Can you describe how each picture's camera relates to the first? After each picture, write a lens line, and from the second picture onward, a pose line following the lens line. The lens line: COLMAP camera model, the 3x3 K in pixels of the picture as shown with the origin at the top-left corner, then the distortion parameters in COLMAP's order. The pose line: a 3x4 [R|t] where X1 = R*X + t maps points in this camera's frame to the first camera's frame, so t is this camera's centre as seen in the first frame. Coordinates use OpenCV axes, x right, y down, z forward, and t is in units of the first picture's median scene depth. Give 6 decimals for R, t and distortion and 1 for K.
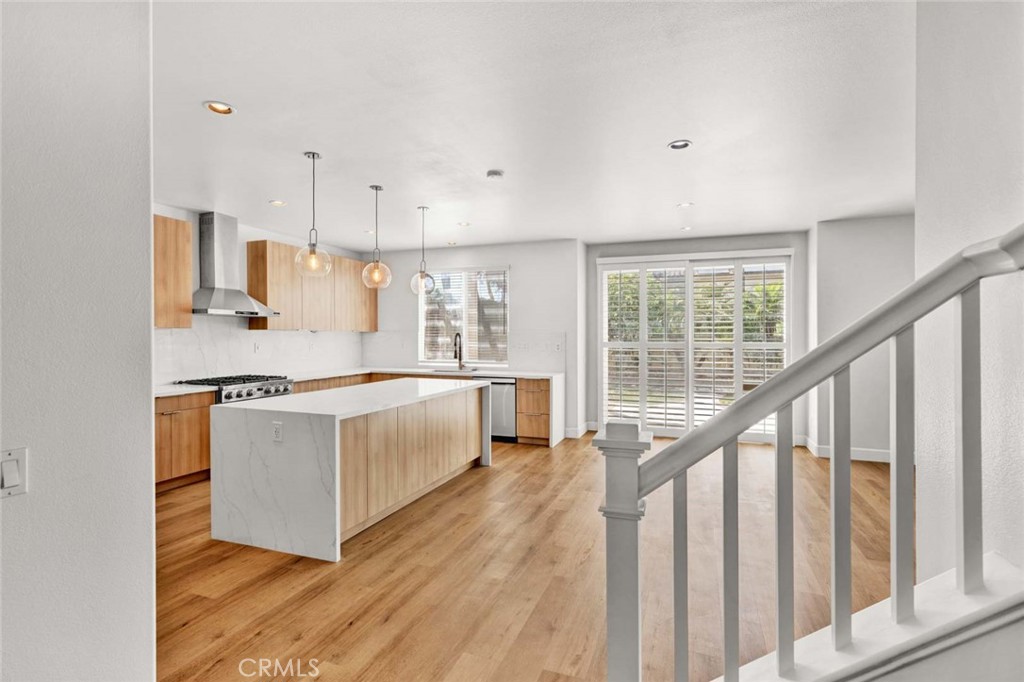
lens RADIAL K [[503.5, 0, 512.6], [0, 503.5, 338.3], [0, 0, 1]] dist [-0.002285, 0.000539]
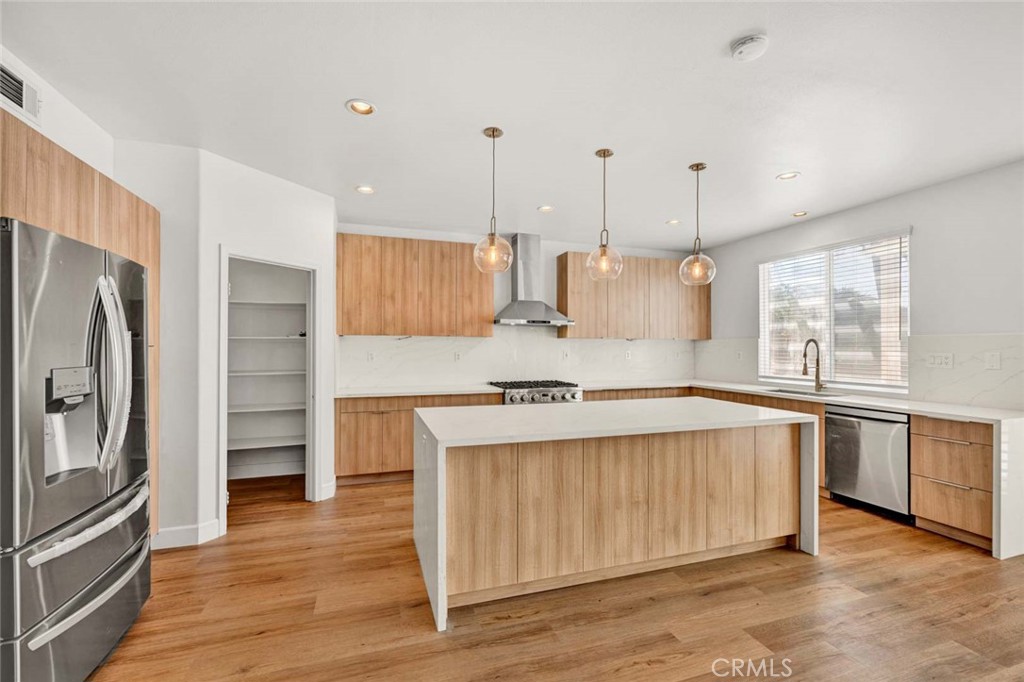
lens RADIAL K [[423.3, 0, 508.5], [0, 423.3, 347.5], [0, 0, 1]] dist [0.002231, -0.001139]
pose [[0.604401, 0.002708, -0.796676, 0.135032], [-0.001129, 0.999996, 0.002542, 0.001891], [0.796680, -0.000637, 0.604402, 0.391637]]
